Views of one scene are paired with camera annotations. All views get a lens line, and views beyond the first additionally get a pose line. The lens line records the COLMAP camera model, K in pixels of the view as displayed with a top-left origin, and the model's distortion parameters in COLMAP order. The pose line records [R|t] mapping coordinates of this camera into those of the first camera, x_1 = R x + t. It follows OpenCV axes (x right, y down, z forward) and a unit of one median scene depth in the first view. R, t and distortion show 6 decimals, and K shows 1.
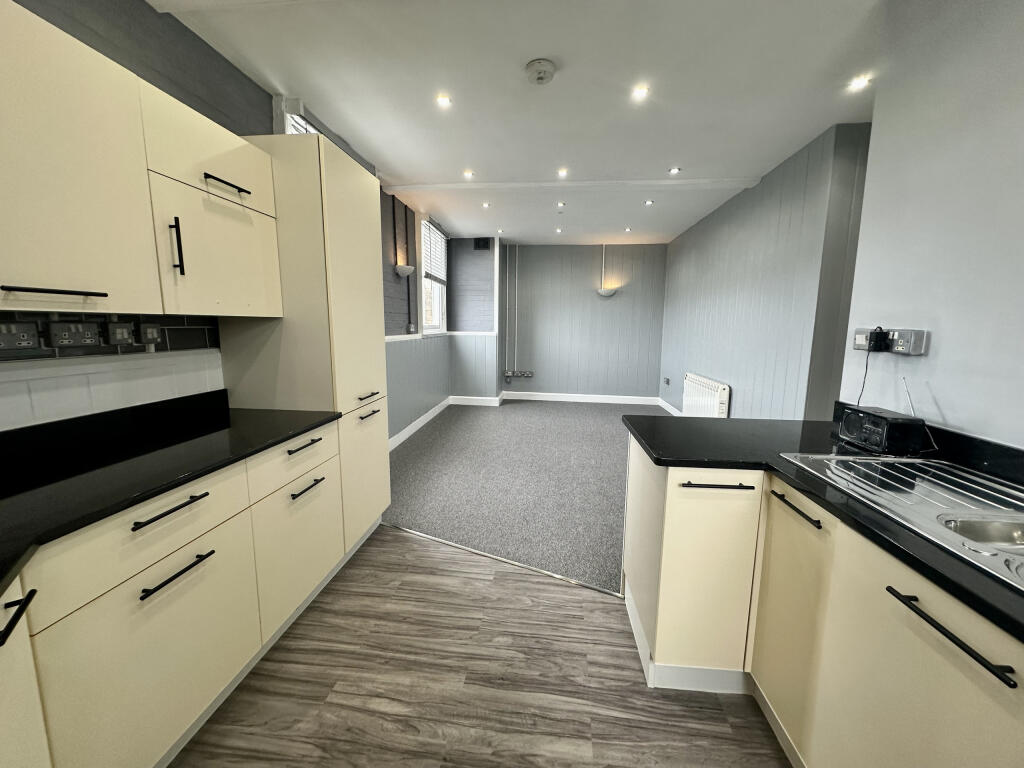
lens RADIAL K [[427.2, 0, 506.9], [0, 427.2, 378.1], [0, 0, 1]] dist [0.010950, 0.000085]
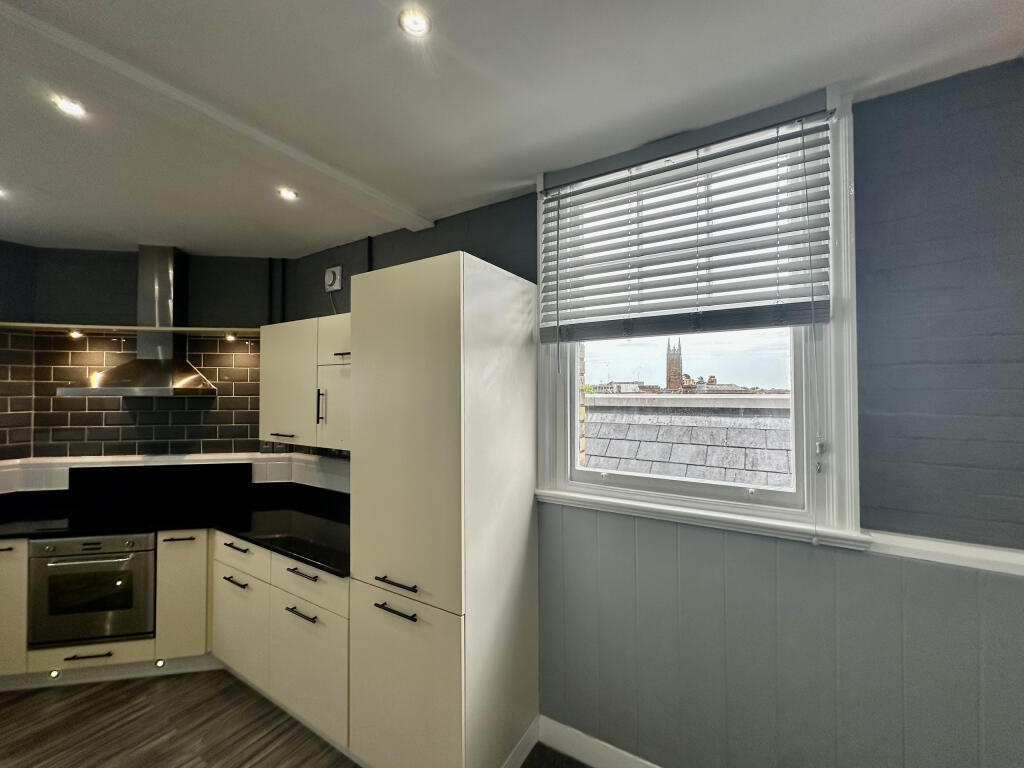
lens RADIAL K [[413.6, 0, 512.0], [0, 413.6, 384.0], [0, 0, 1]] dist [-0.003993, 0.000053]
pose [[-0.426787, -0.021760, -0.904090, 0.264540], [-0.118746, 0.992403, 0.032170, -0.419674], [0.896522, 0.121087, -0.426129, 1.858845]]
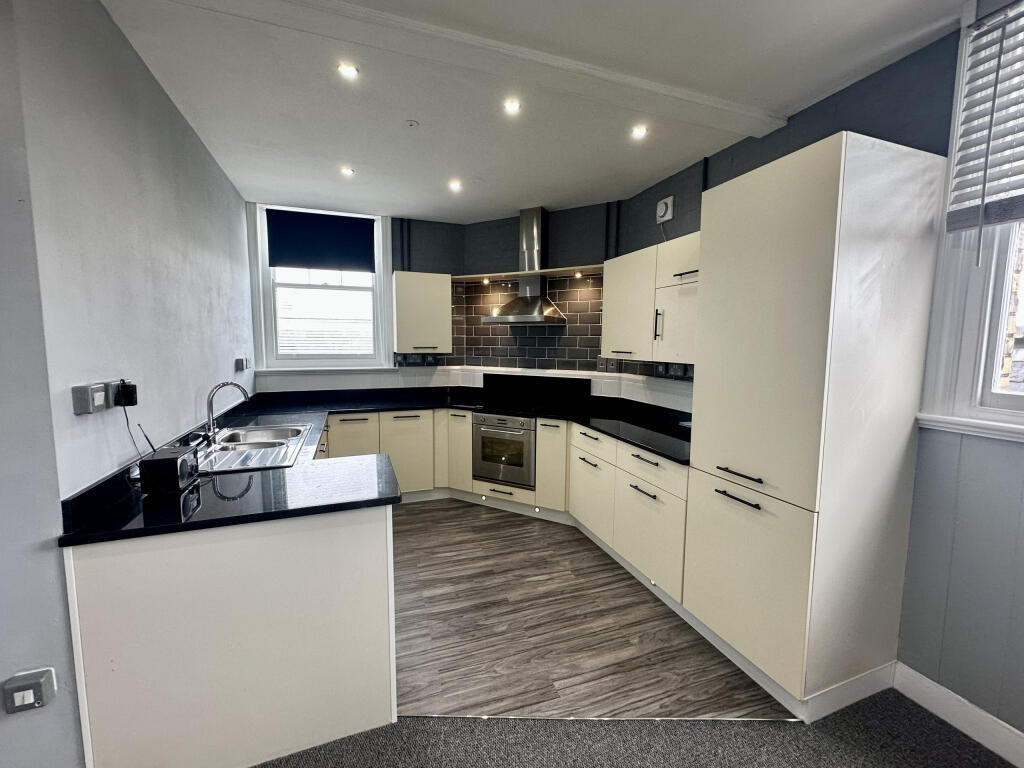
lens RADIAL K [[417.6, 0, 512.5], [0, 417.6, 382.0], [0, 0, 1]] dist [-0.002096, -0.000280]
pose [[-0.897869, 0.030407, -0.439211, 0.456094], [-0.069808, 0.975159, 0.210219, -0.317767], [0.434692, 0.219409, -0.873443, 1.885226]]
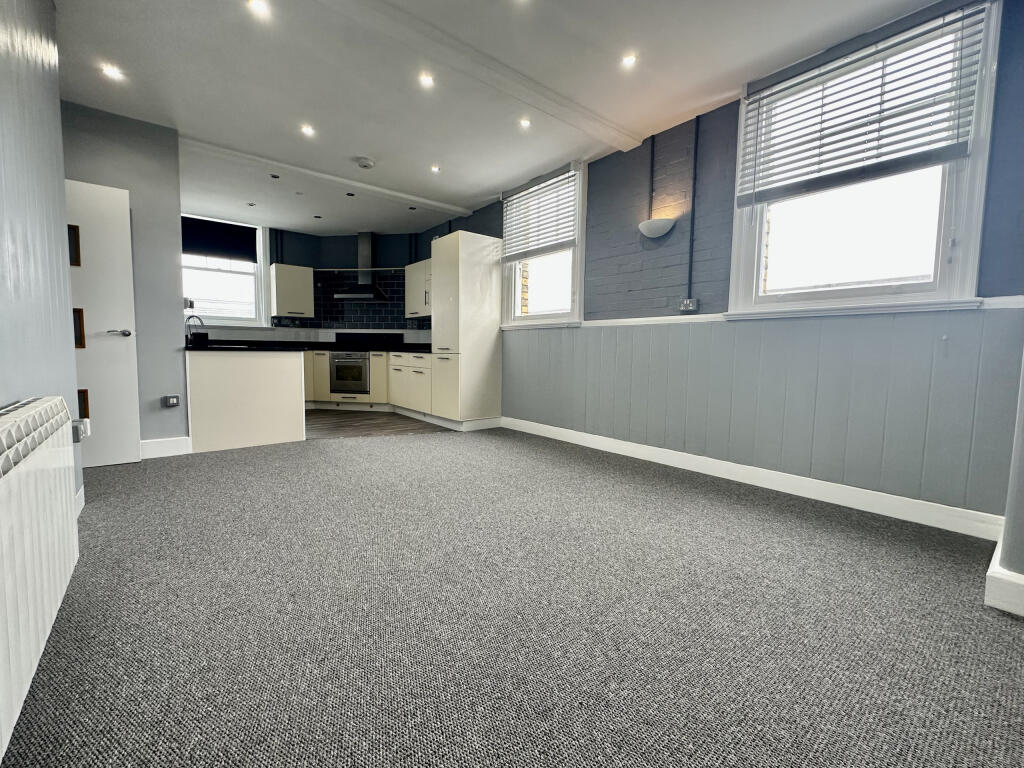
lens RADIAL K [[427.2, 0, 506.9], [0, 427.2, 378.1], [0, 0, 1]] dist [0.010950, 0.000085]
pose [[-0.706534, 0.033344, -0.706893, 1.165086], [-0.109597, 0.981682, 0.155847, -0.217794], [0.699141, 0.187584, -0.689938, 3.448594]]
